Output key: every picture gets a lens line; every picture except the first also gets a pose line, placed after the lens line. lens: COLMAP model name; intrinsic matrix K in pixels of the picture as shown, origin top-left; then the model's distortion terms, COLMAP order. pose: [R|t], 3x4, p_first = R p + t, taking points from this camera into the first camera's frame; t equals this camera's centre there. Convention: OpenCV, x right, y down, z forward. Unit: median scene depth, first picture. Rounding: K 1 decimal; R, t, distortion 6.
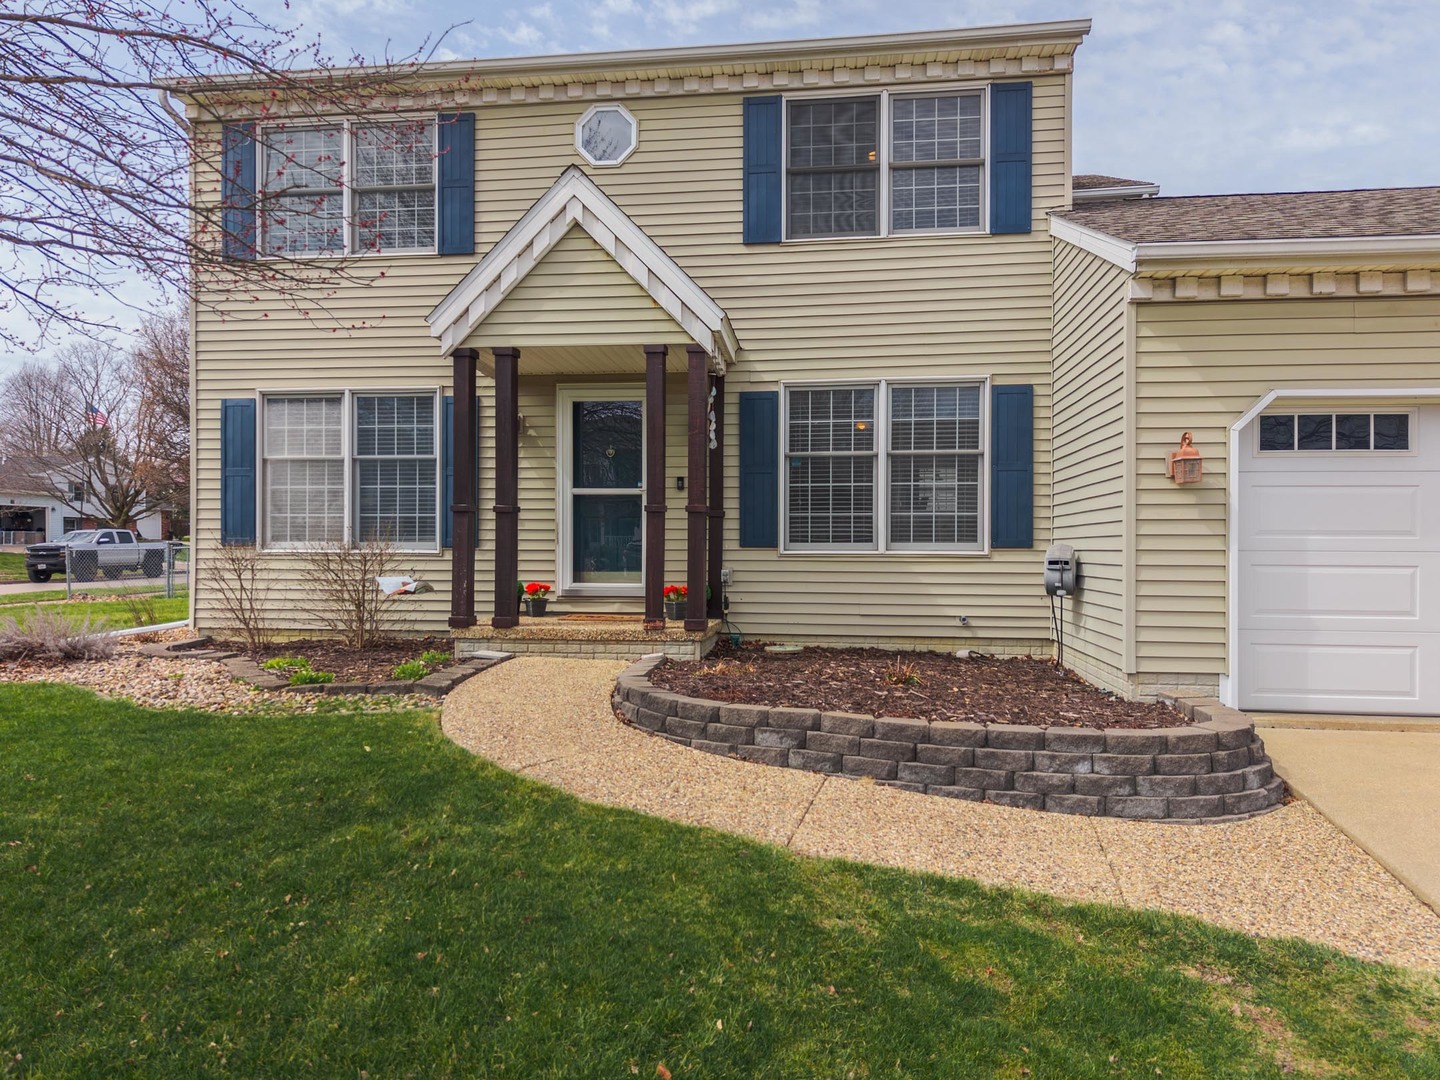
lens RADIAL K [[971.1, 0, 725.1], [0, 971.1, 529.9], [0, 0, 1]] dist [0.092545, -0.153601]
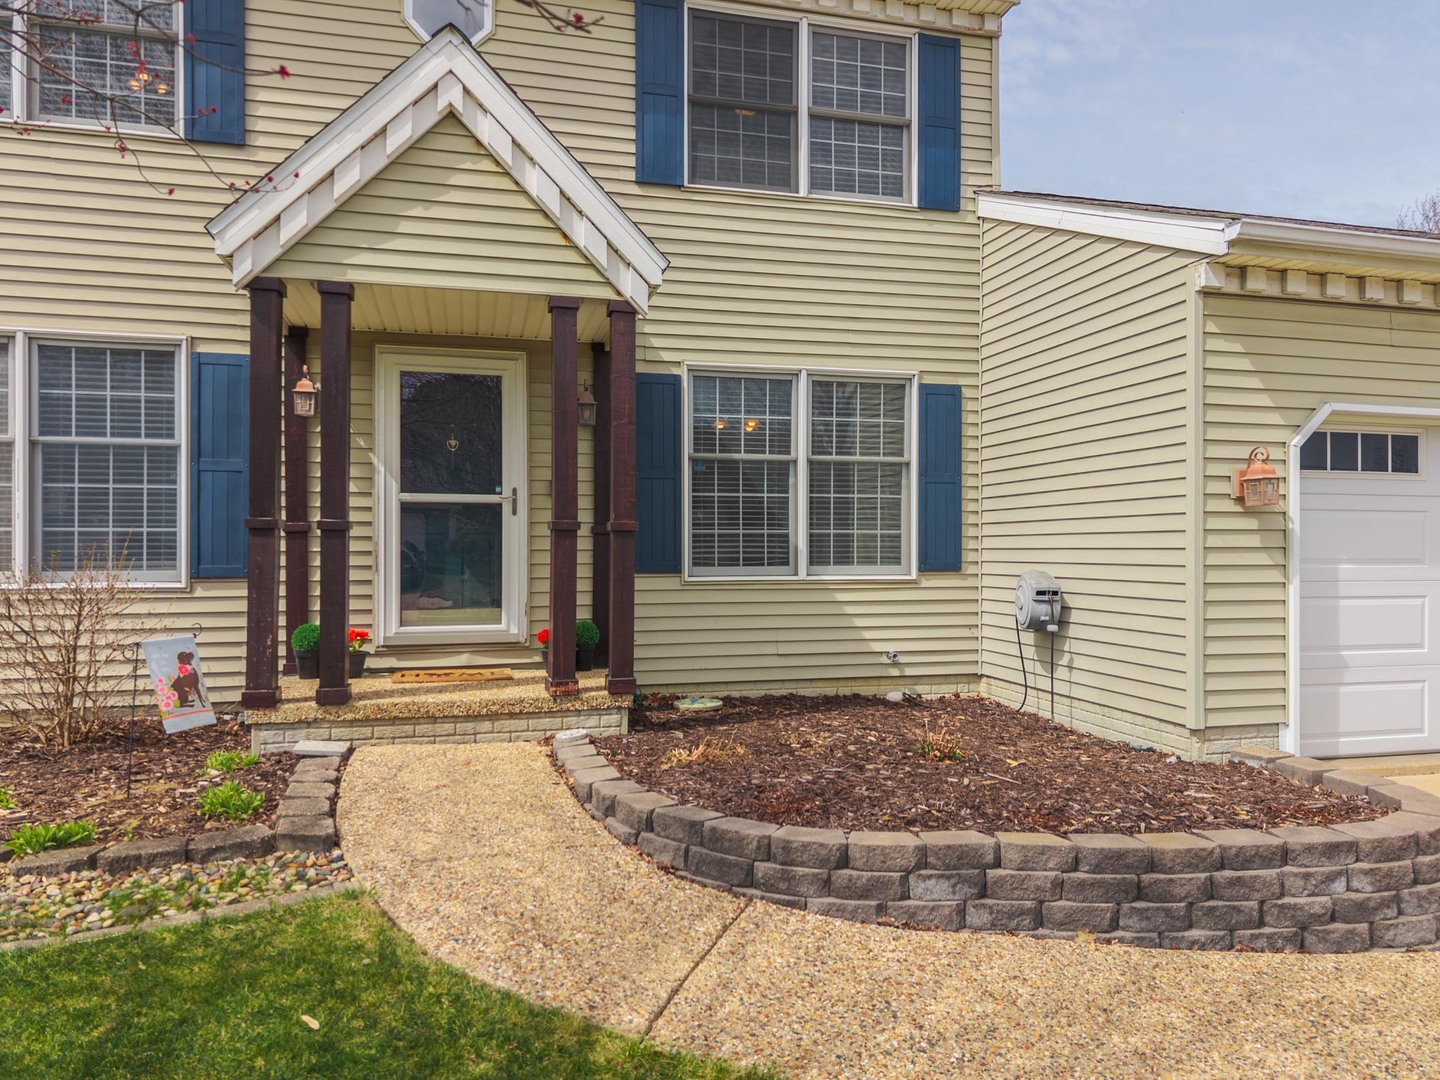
lens RADIAL K [[964.0, 0, 720.2], [0, 964.0, 544.2], [0, 0, 1]] dist [0.011089, -0.007257]
pose [[0.935075, -0.001433, 0.354447, -0.193903], [-0.004166, 0.999878, 0.015034, -0.017646], [-0.354425, -0.015534, 0.934955, 0.262306]]
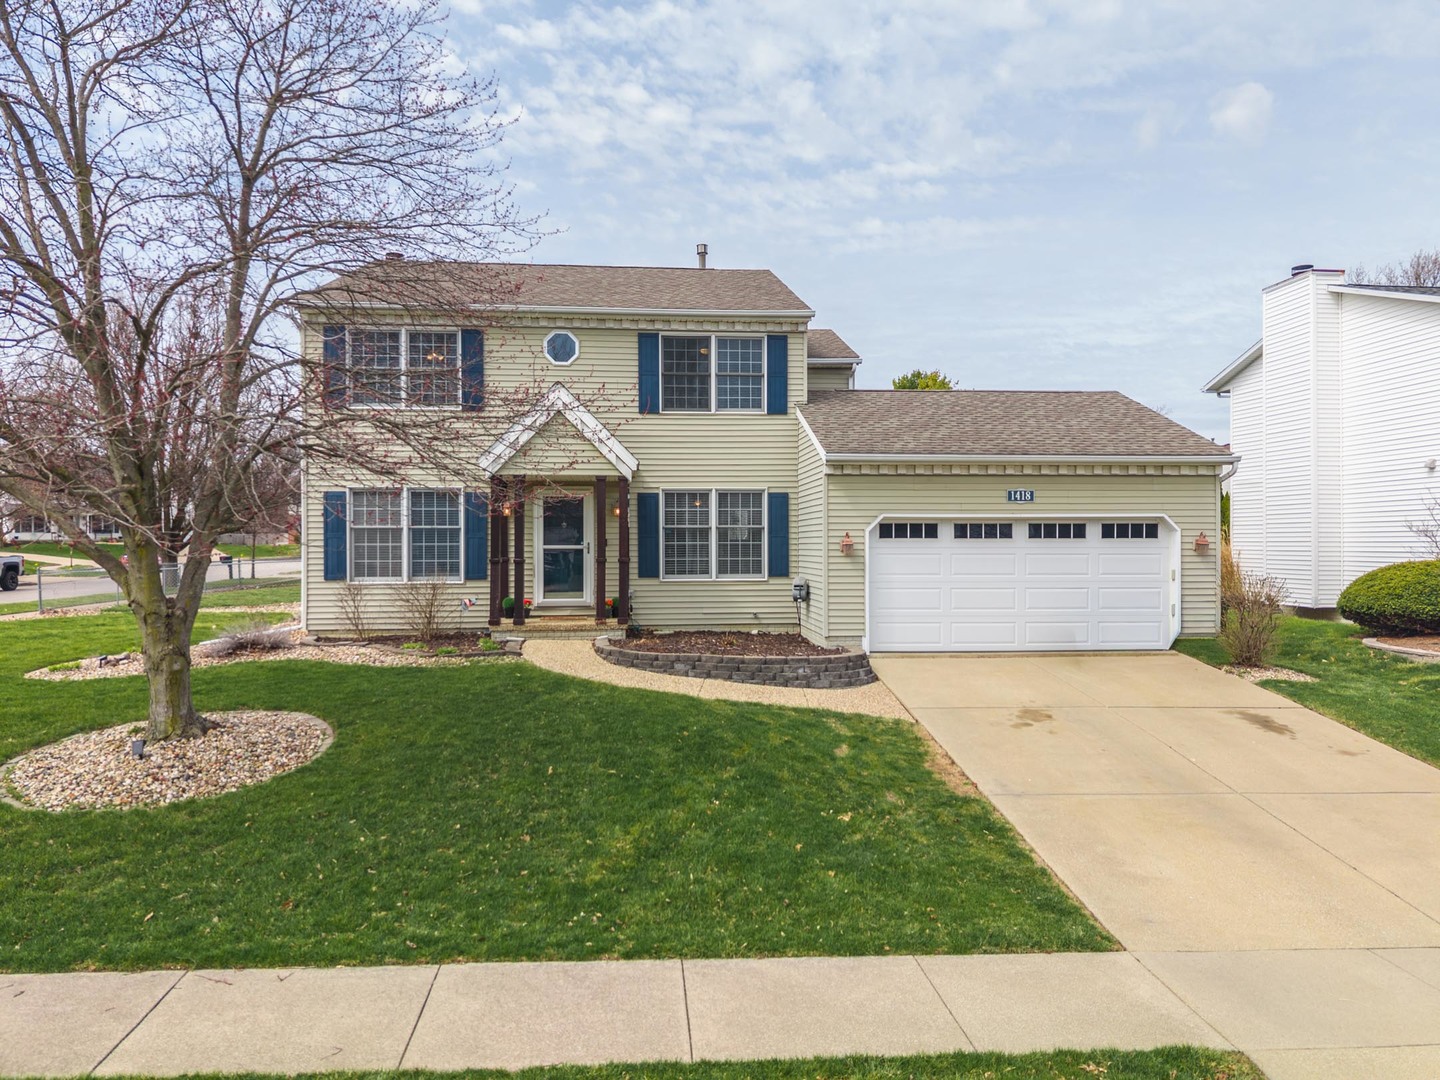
lens RADIAL K [[943.6, 0, 730.5], [0, 943.6, 542.1], [0, 0, 1]] dist [0.036051, -0.038378]
pose [[0.976125, -0.004915, 0.217153, -0.203877], [0.001232, 0.999853, 0.017090, -0.080883], [-0.217206, -0.016414, 0.975988, -0.788902]]
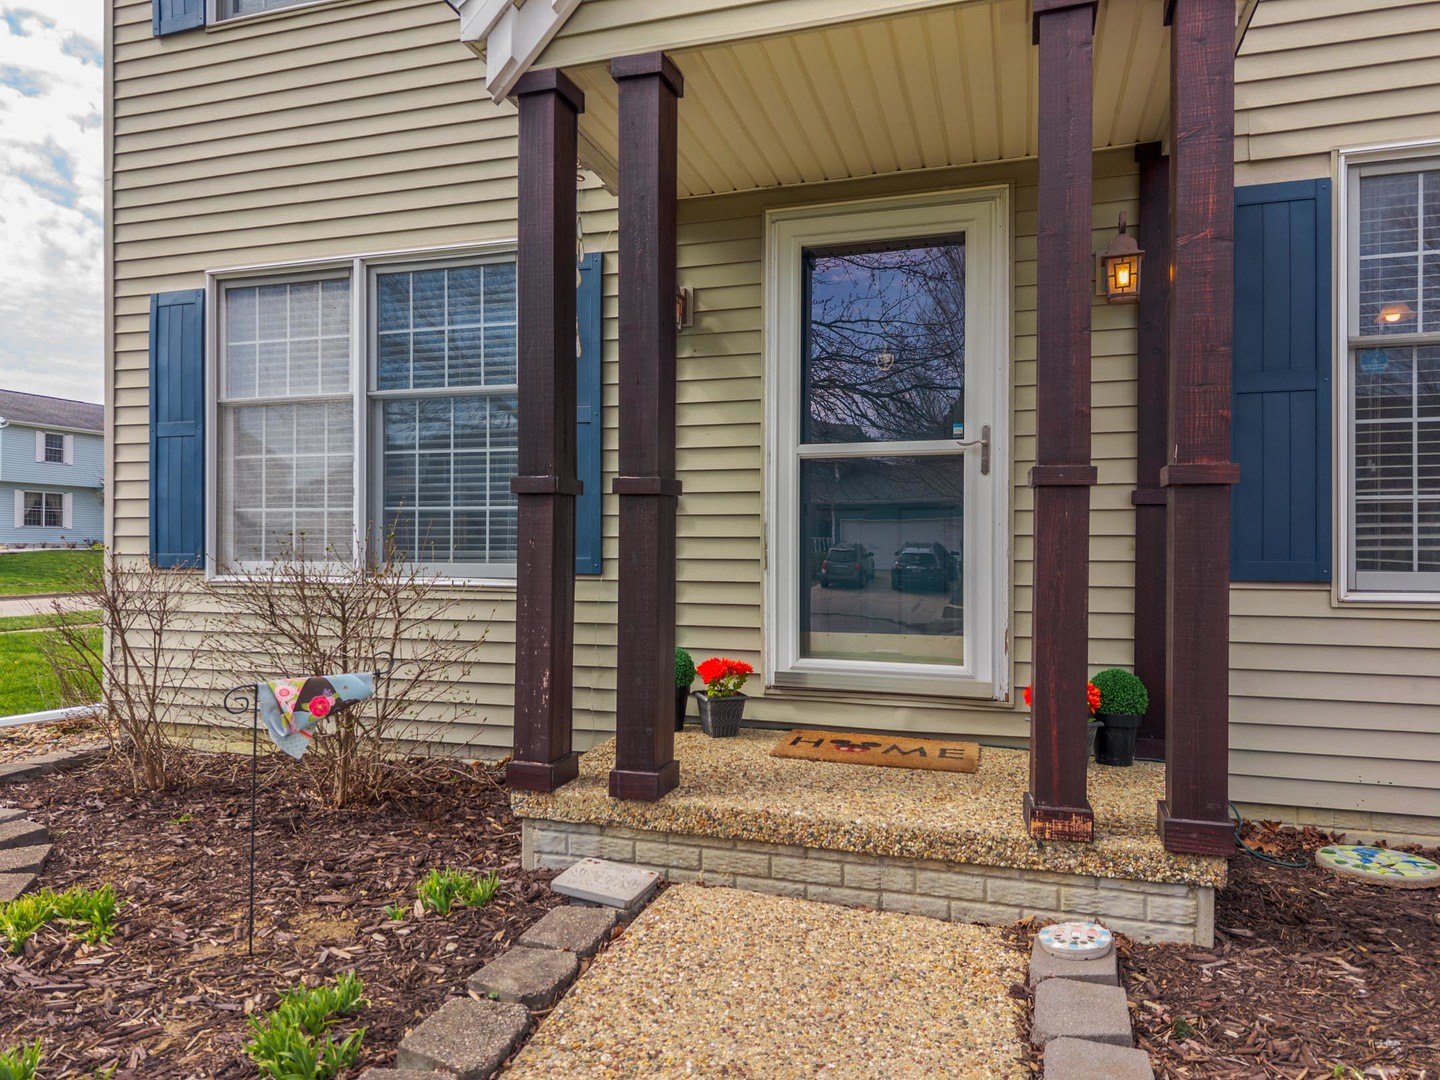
lens RADIAL K [[964.0, 0, 720.2], [0, 964.0, 544.2], [0, 0, 1]] dist [0.011089, -0.007257]
pose [[0.981700, 0.000969, -0.190433, -0.112174], [0.001488, 0.999917, 0.012759, -0.002876], [0.190430, -0.012809, 0.981617, 0.579282]]
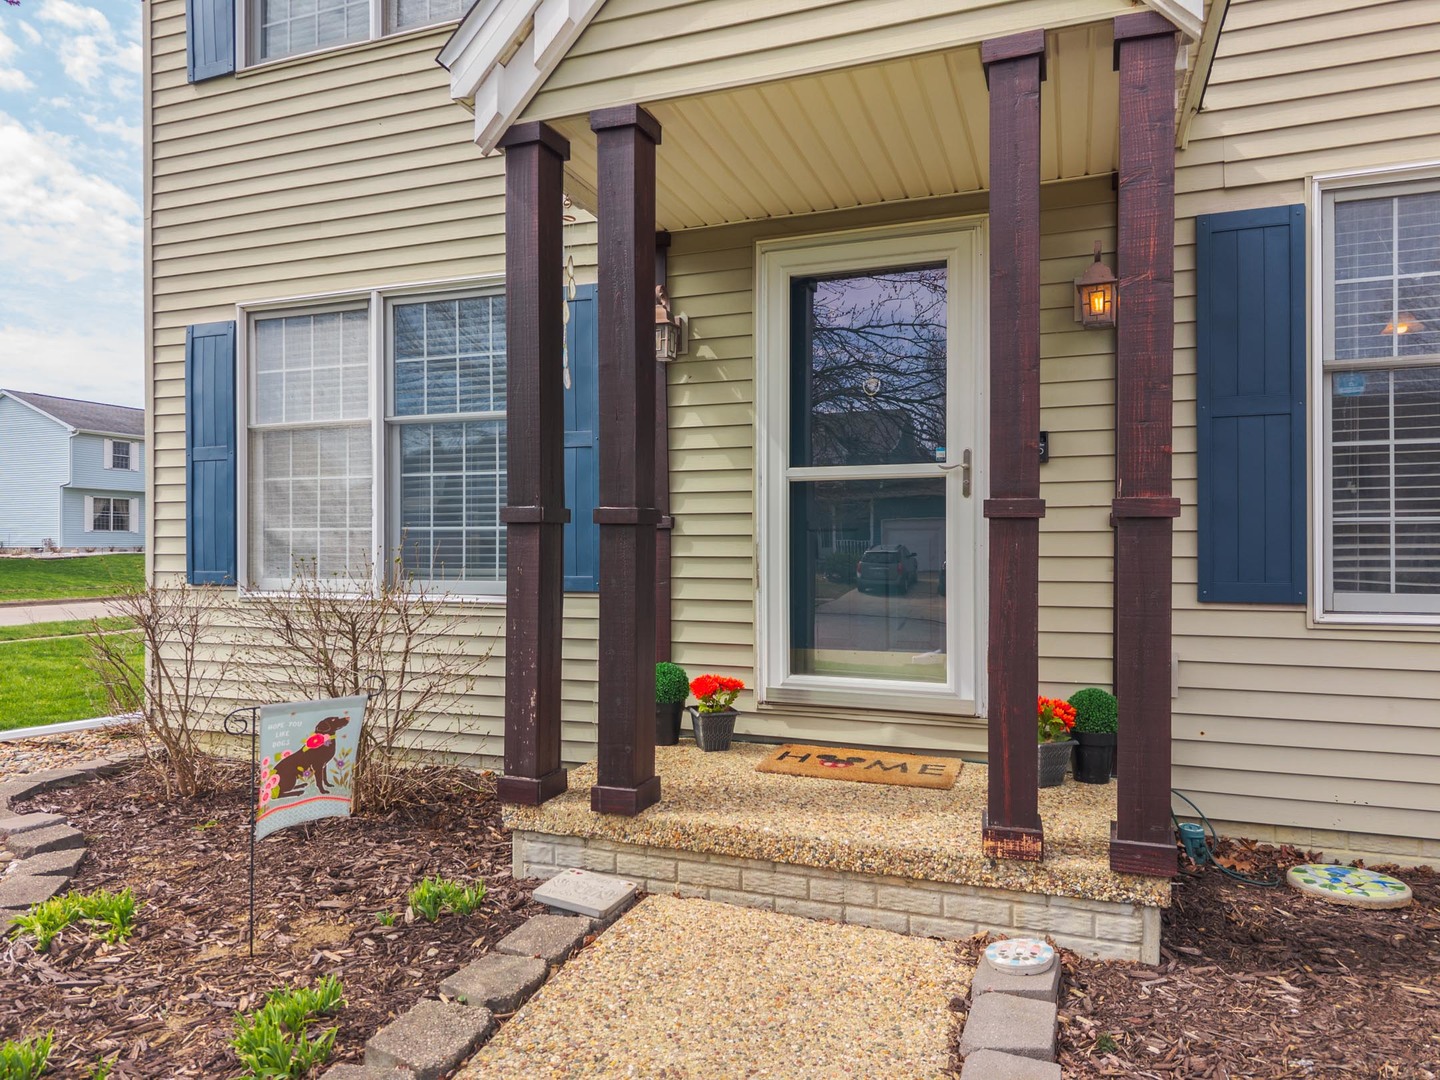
lens RADIAL K [[964.0, 0, 720.2], [0, 964.0, 544.2], [0, 0, 1]] dist [0.011089, -0.007257]
pose [[0.970671, -0.003122, -0.240392, -0.081870], [0.006555, 0.999888, 0.013486, -0.013366], [0.240323, -0.014666, 0.970582, 0.568906]]
